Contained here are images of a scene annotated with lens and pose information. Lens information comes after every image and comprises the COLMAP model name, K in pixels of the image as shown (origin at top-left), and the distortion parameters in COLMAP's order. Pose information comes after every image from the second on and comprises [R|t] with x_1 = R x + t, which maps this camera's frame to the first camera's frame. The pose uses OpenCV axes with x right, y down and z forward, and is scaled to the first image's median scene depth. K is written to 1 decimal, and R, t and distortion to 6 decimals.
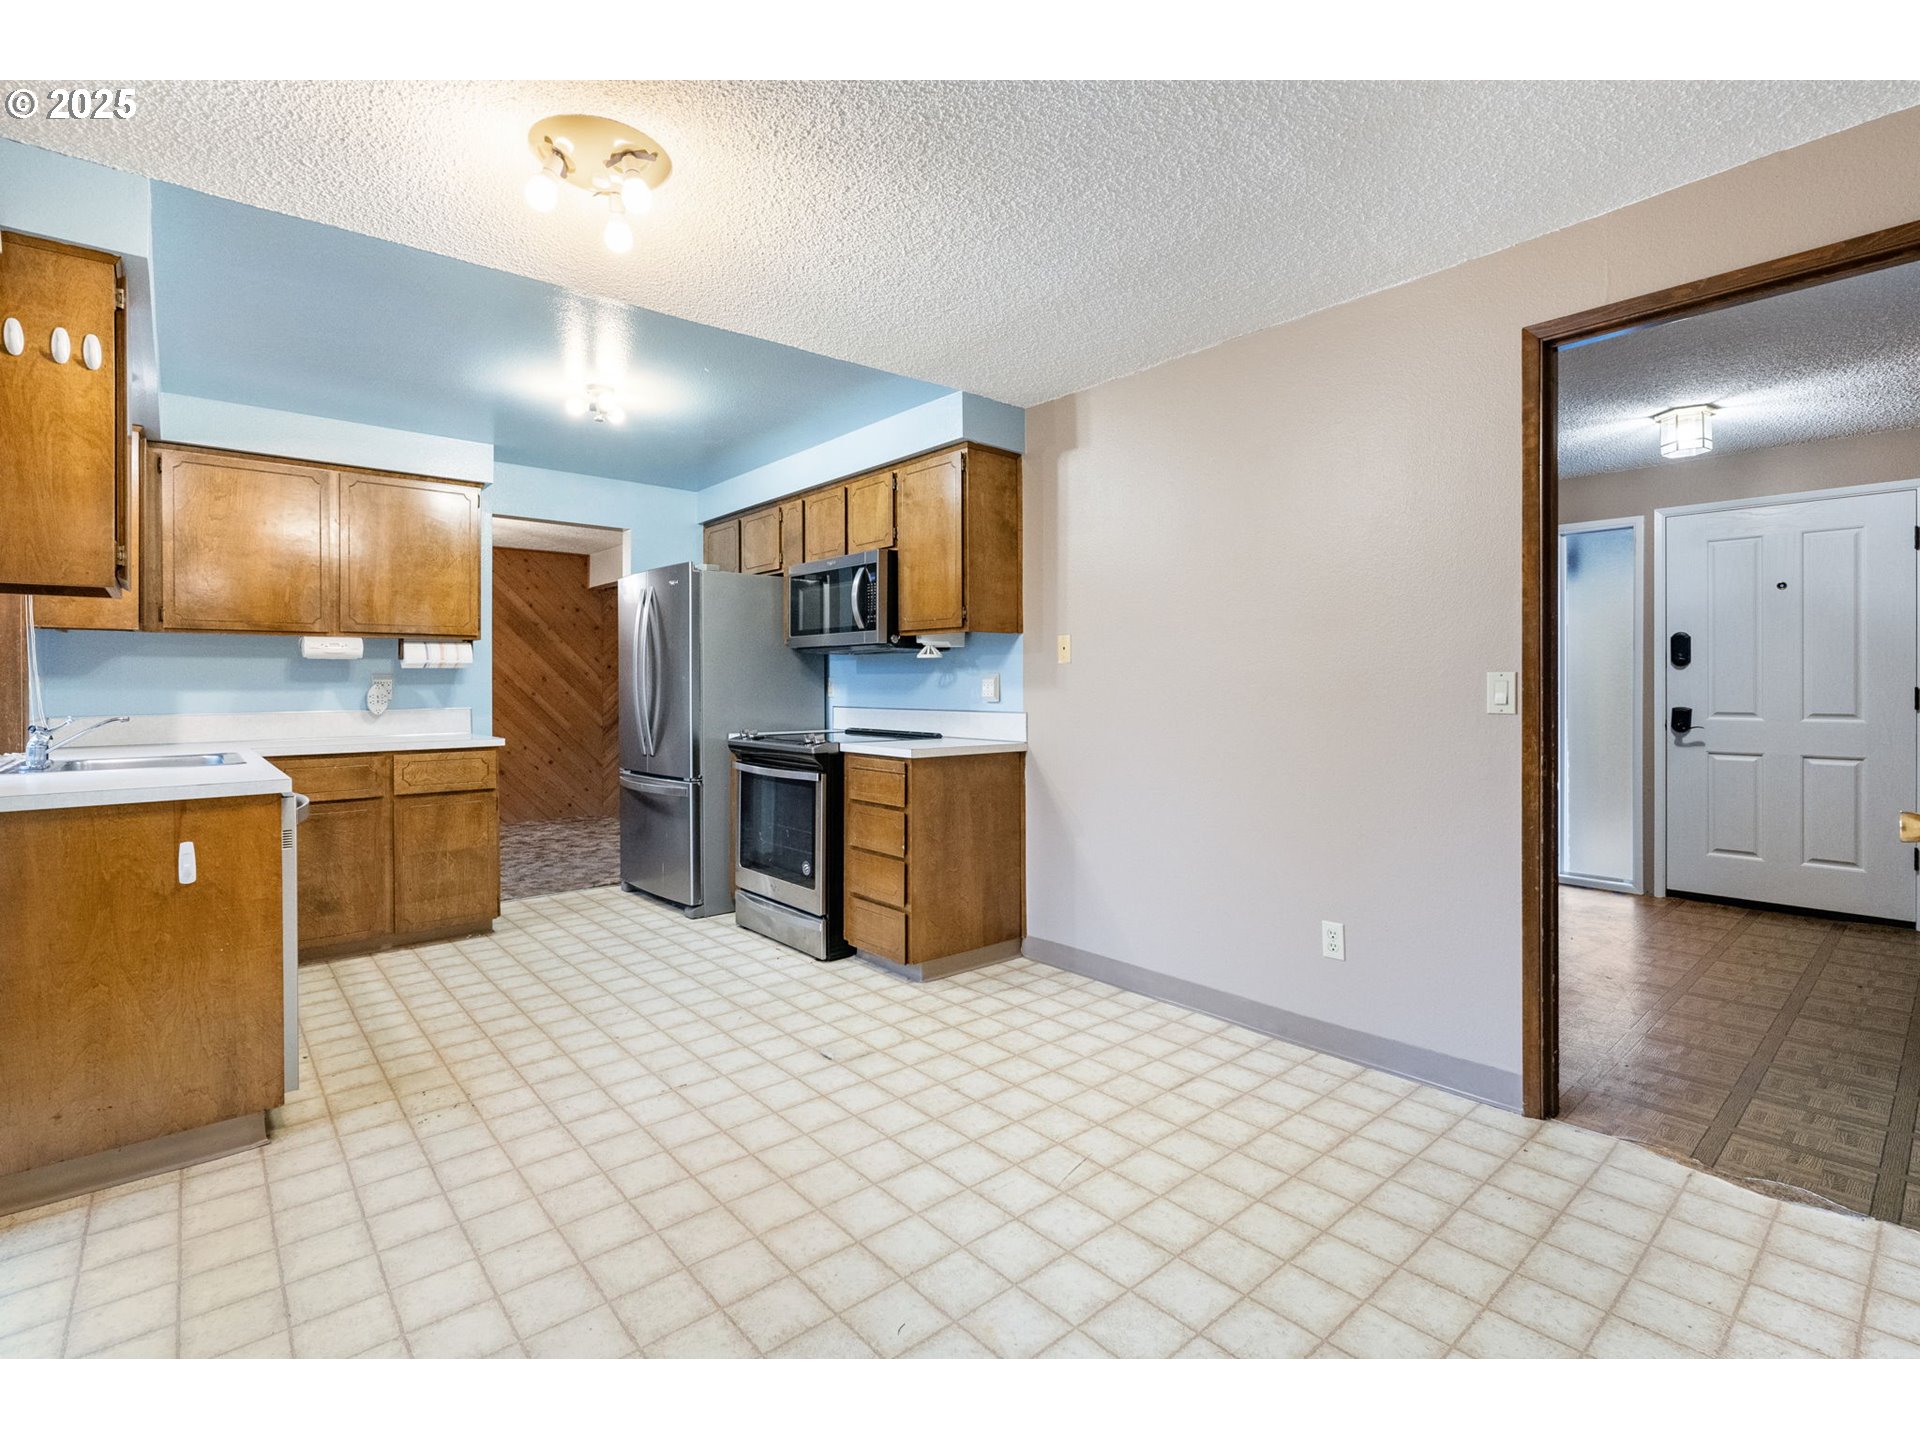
lens RADIAL K [[879.2, 0, 957.6], [0, 879.2, 695.5], [0, 0, 1]] dist [0.000100, 0.000413]
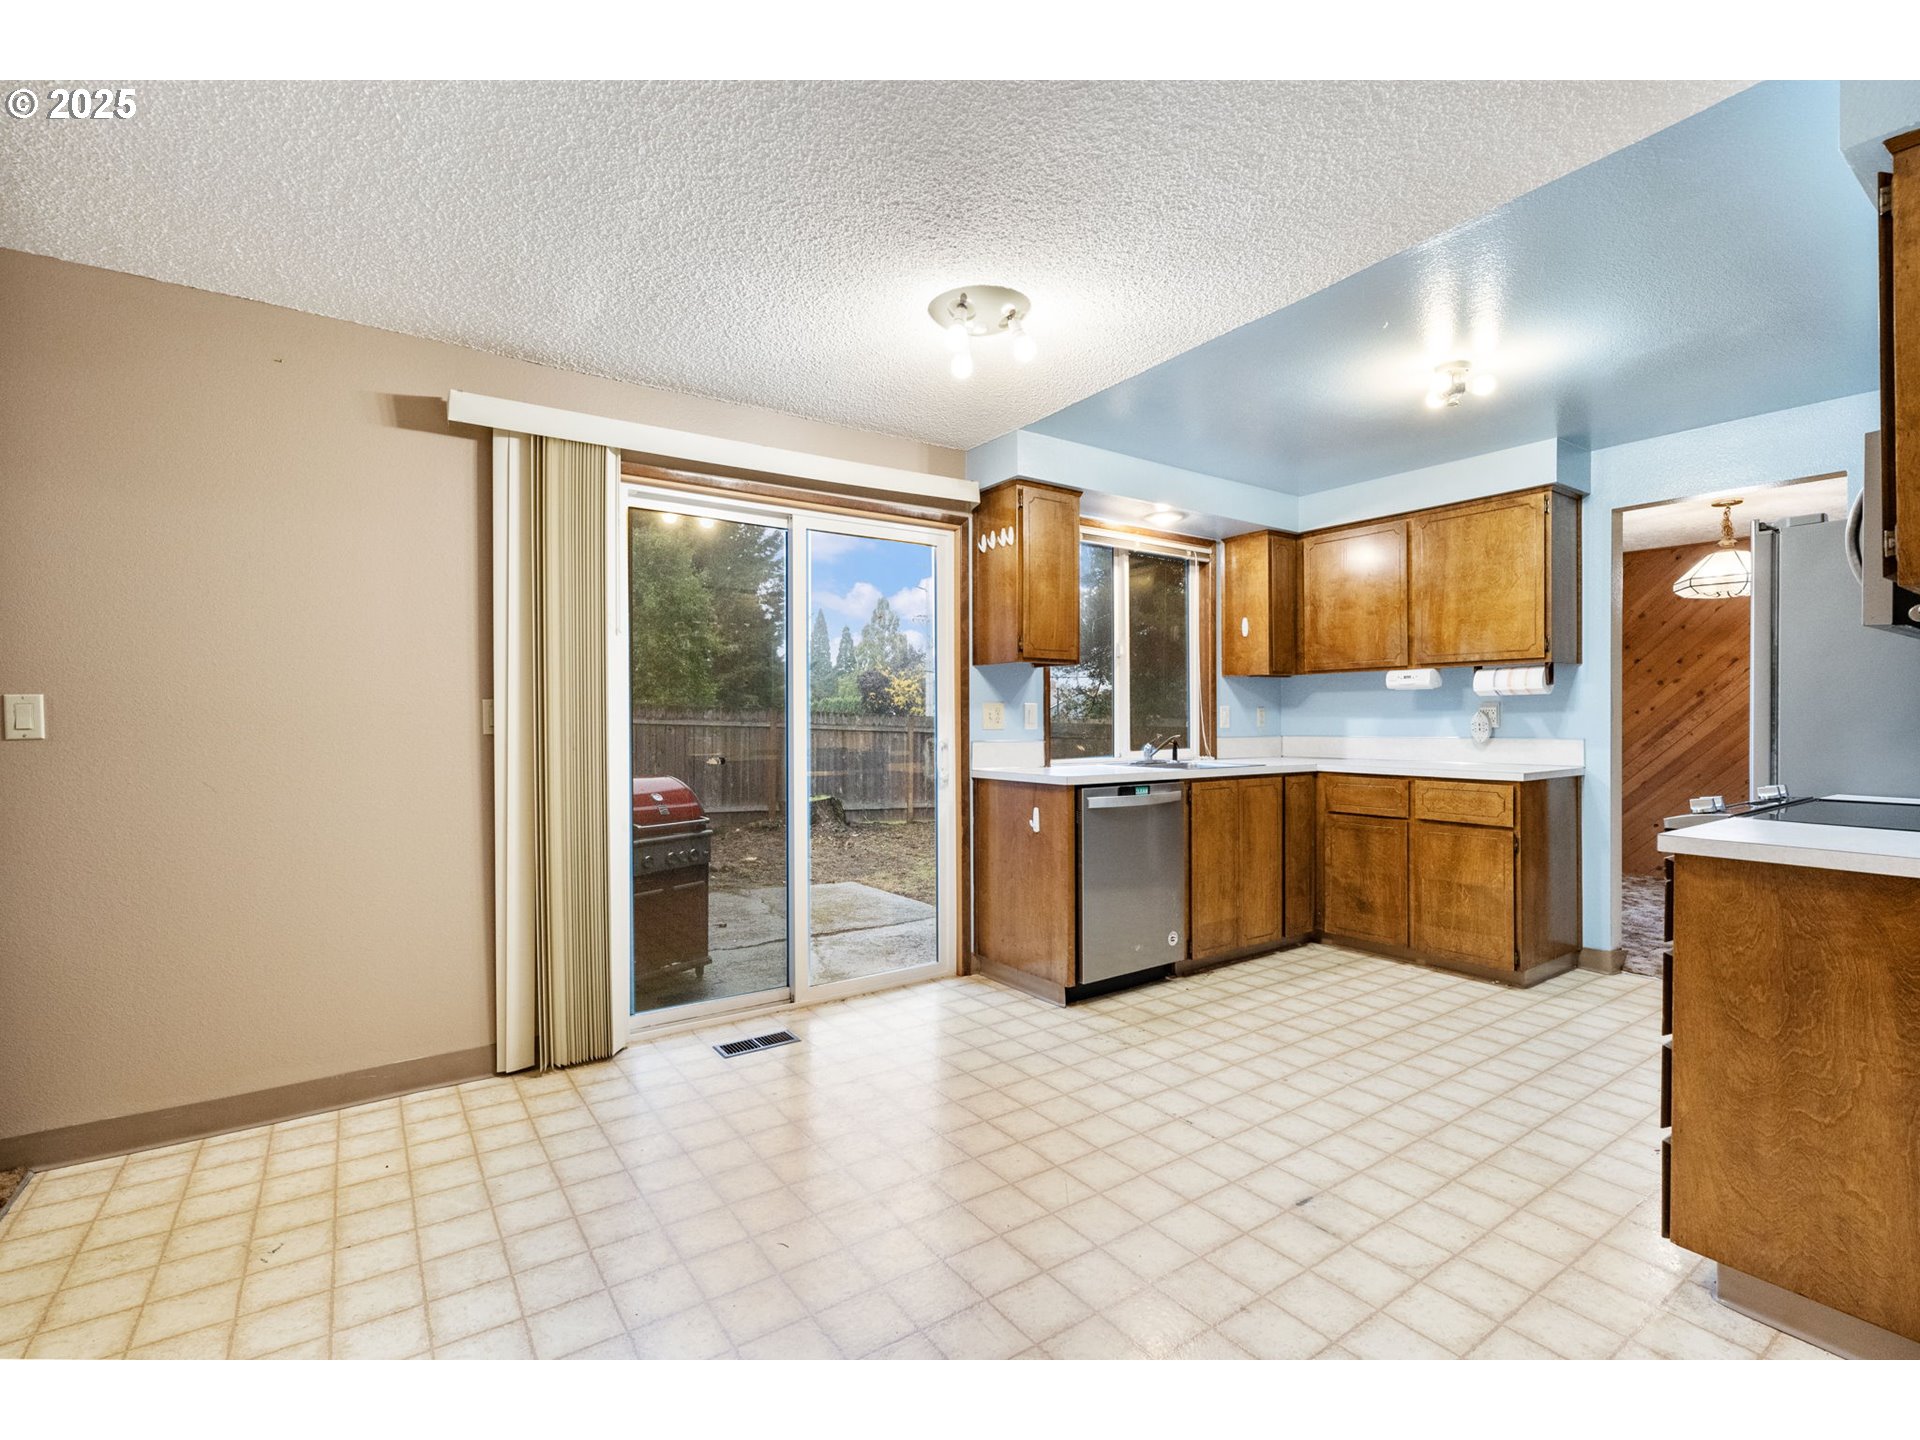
lens RADIAL K [[887.1, 0, 958.8], [0, 887.1, 729.4], [0, 0, 1]] dist [-0.001258, 0.000604]
pose [[-0.105611, 0.016727, -0.994267, 0.546331], [-0.005325, 0.999835, 0.017386, -0.009683], [0.994393, 0.007131, -0.105505, 0.663221]]
